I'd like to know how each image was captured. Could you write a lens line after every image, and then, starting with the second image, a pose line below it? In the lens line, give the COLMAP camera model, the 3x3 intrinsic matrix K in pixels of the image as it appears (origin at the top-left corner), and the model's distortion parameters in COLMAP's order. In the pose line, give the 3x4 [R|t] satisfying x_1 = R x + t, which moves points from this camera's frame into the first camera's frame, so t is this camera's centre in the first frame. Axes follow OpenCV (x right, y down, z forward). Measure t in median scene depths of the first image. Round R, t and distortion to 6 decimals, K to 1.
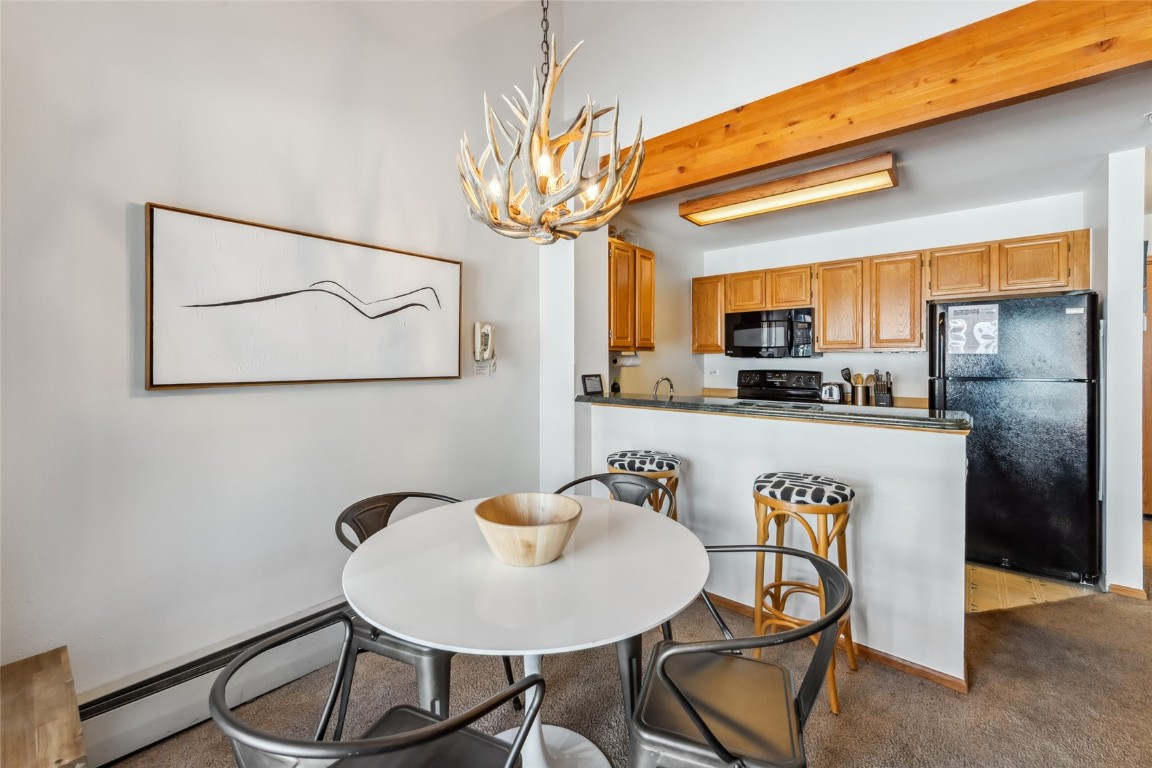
lens RADIAL K [[464.0, 0, 580.1], [0, 464.0, 373.6], [0, 0, 1]] dist [-0.000888, -0.000224]
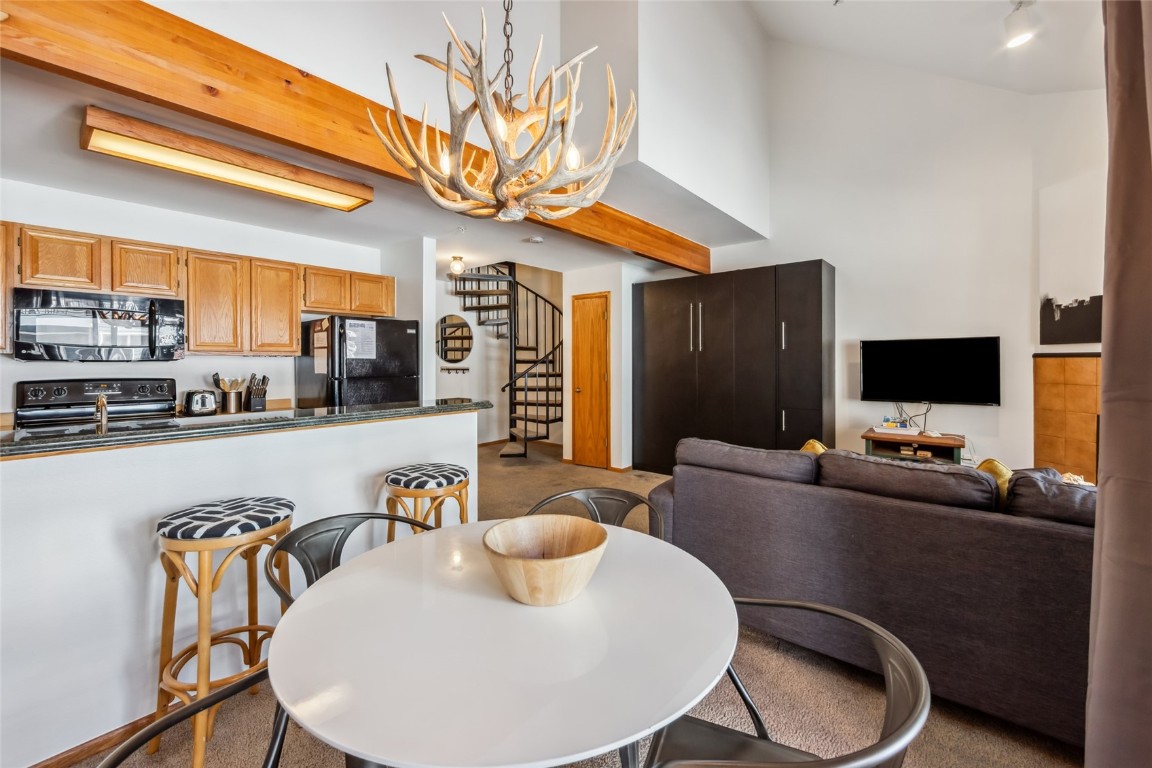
lens RADIAL K [[470.2, 0, 572.8], [0, 470.2, 362.7], [0, 0, 1]] dist [0.001115, 0.000182]
pose [[-0.004743, -0.000235, 0.999989, -0.383423], [0.030556, 0.999533, 0.000380, -0.013399], [-0.999522, 0.030557, -0.004733, 0.373098]]
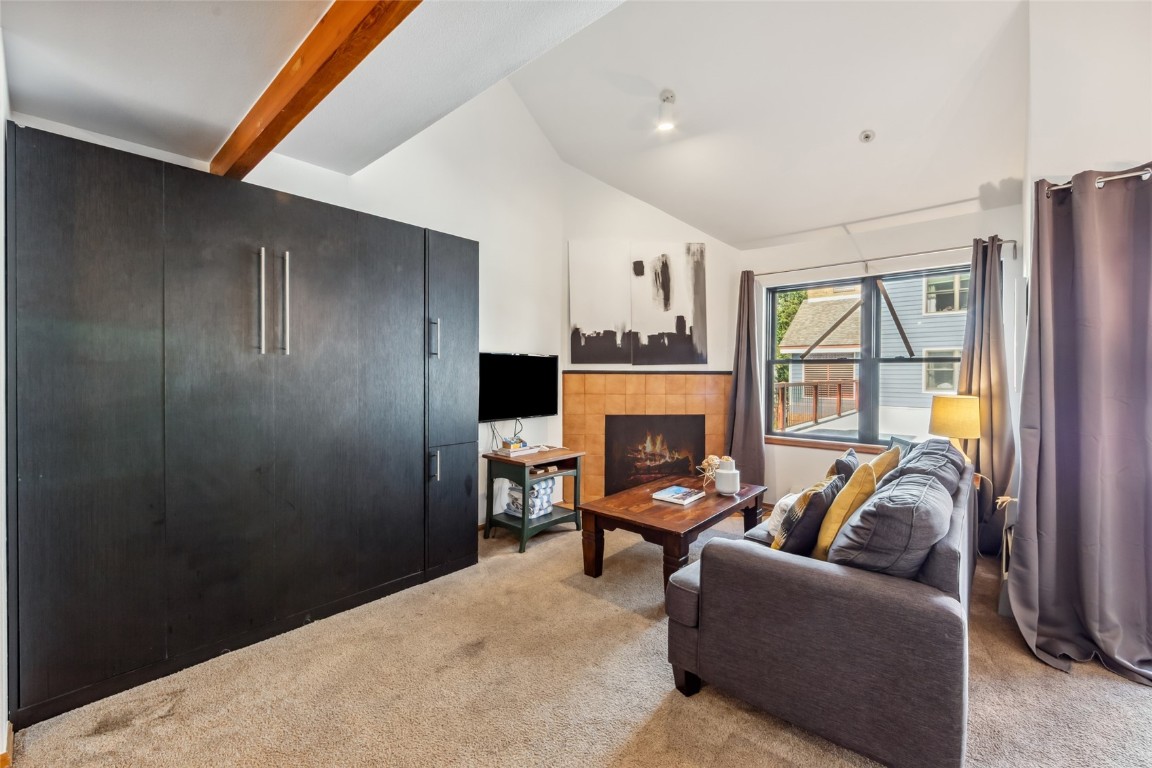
lens RADIAL K [[467.5, 0, 582.1], [0, 467.5, 377.6], [0, 0, 1]] dist [-0.000930, -0.000449]
pose [[-0.999934, 0.001403, 0.011360, 0.634953], [0.001798, 0.999392, 0.034821, -0.027819], [-0.011304, 0.034839, -0.999329, 0.645006]]
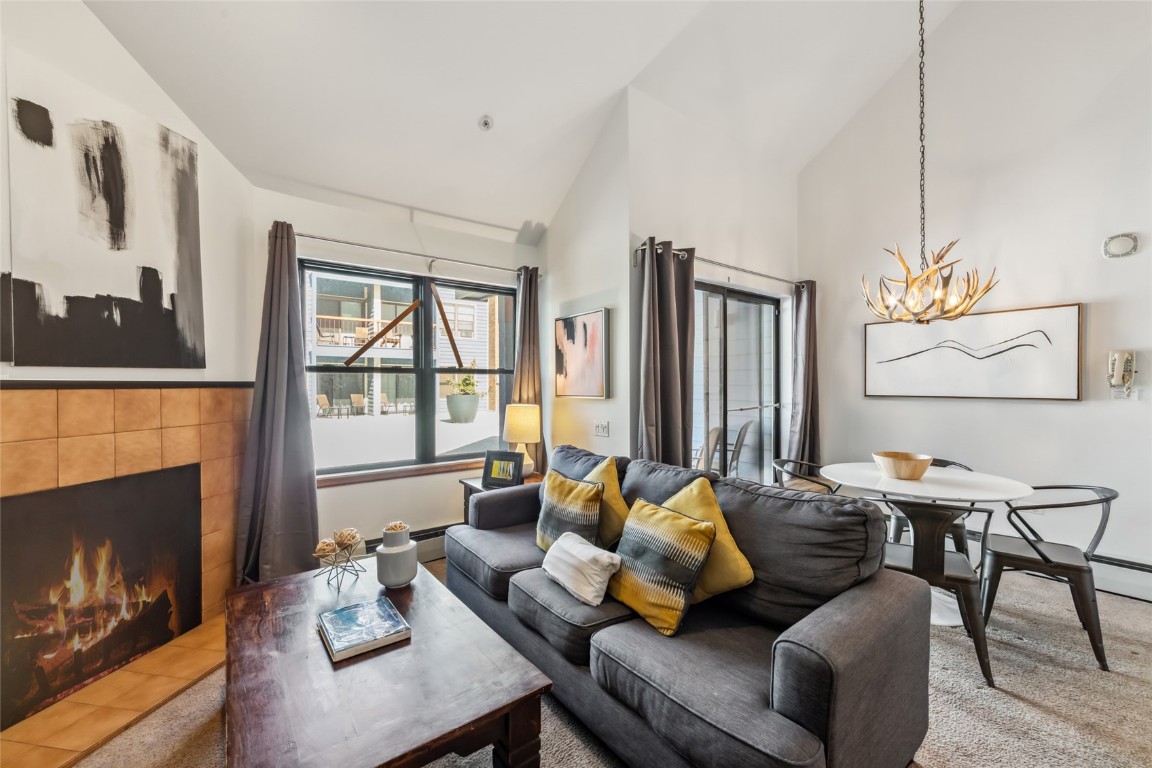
lens RADIAL K [[455.8, 0, 576.0], [0, 455.8, 383.4], [0, 0, 1]] dist [-0.001587, -0.000274]
pose [[-0.222132, 0.002990, -0.975012, 0.858427], [-0.020083, 0.999769, 0.007641, -0.012877], [0.974810, 0.021279, -0.222020, 0.007940]]
